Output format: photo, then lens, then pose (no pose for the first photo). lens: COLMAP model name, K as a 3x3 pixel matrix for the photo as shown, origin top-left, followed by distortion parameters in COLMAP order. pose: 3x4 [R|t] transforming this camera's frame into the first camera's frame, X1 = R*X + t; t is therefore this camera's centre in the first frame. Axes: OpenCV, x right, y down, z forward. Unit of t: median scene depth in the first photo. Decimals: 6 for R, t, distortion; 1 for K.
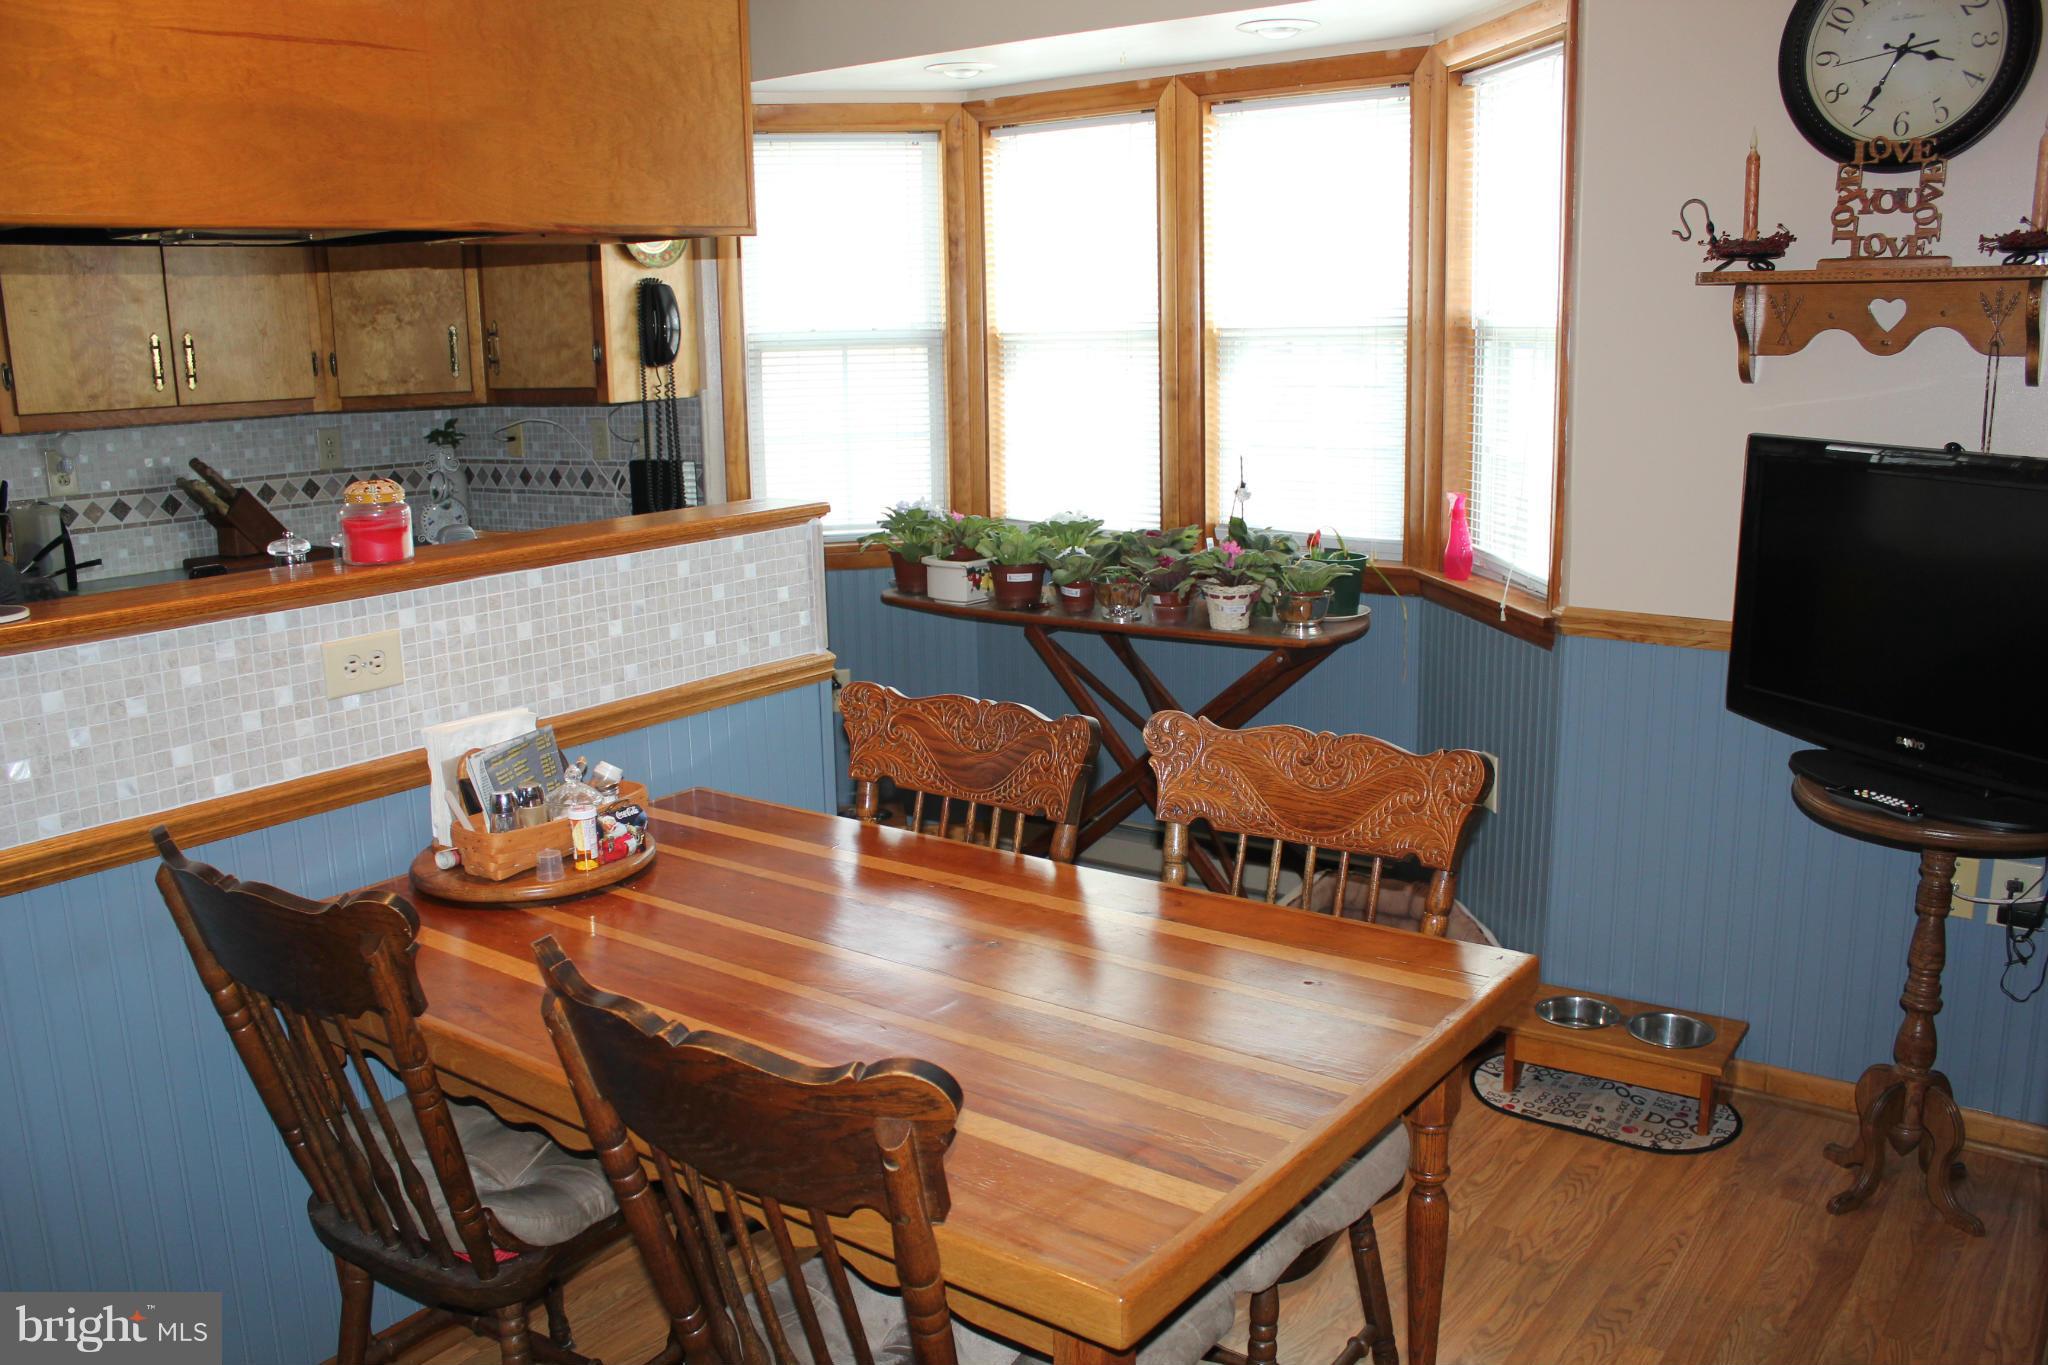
lens RADIAL K [[1717.4, 0, 1022.4], [0, 1717.4, 721.3], [0, 0, 1]] dist [-0.159039, 0.150537]
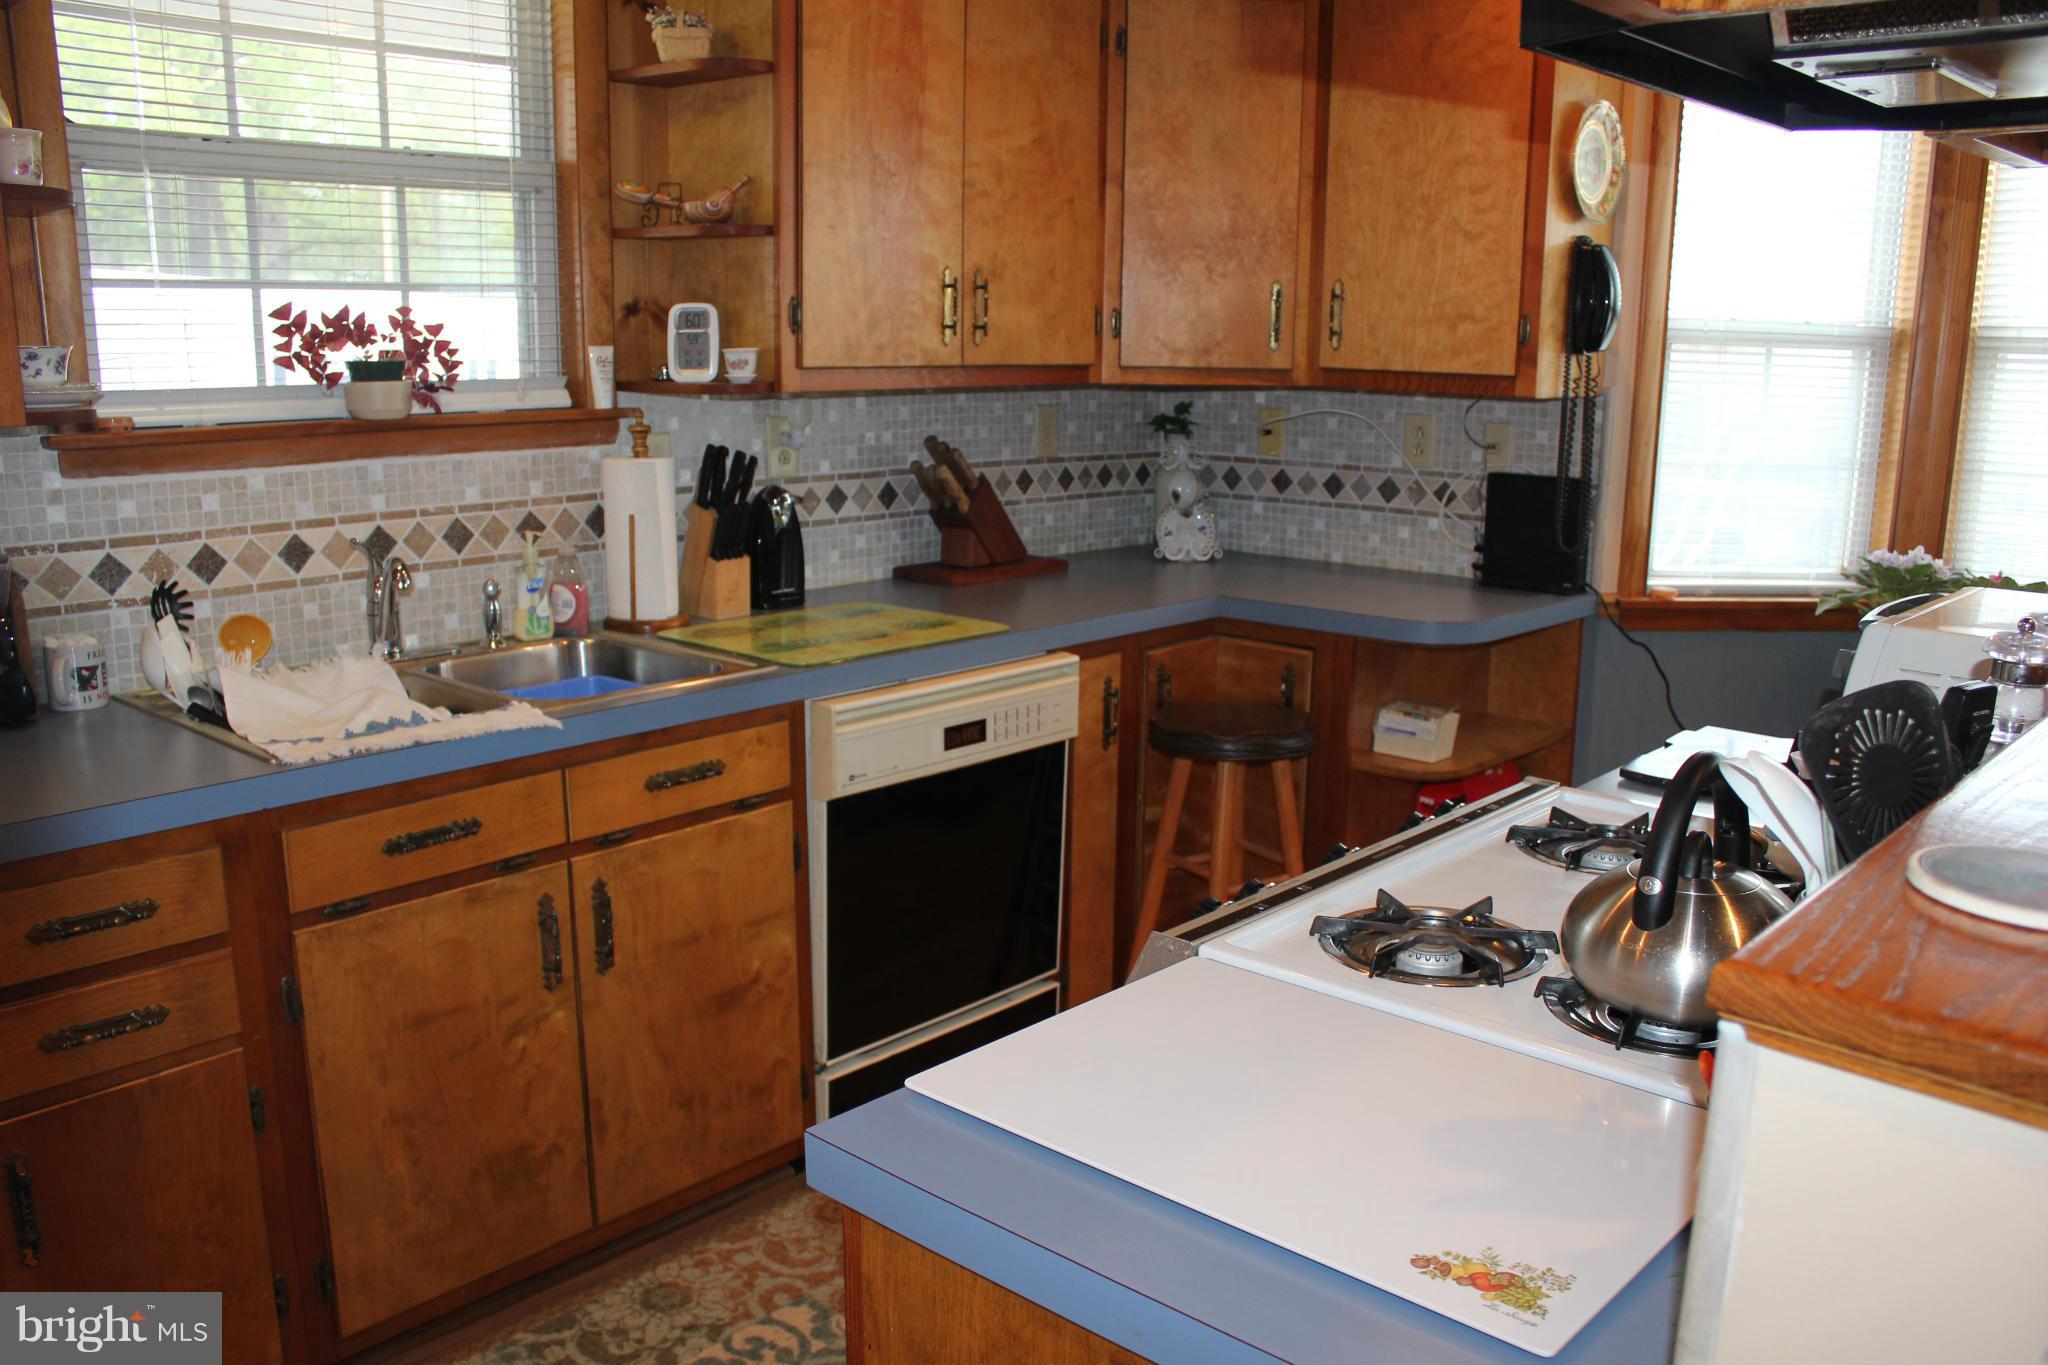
lens RADIAL K [[1717.4, 0, 1022.4], [0, 1717.4, 721.3], [0, 0, 1]] dist [-0.159039, 0.150537]
pose [[0.995864, 0.053915, -0.073133, -0.386624], [-0.053843, 0.998545, 0.002951, -0.032490], [0.073186, 0.000999, 0.997318, 0.223432]]
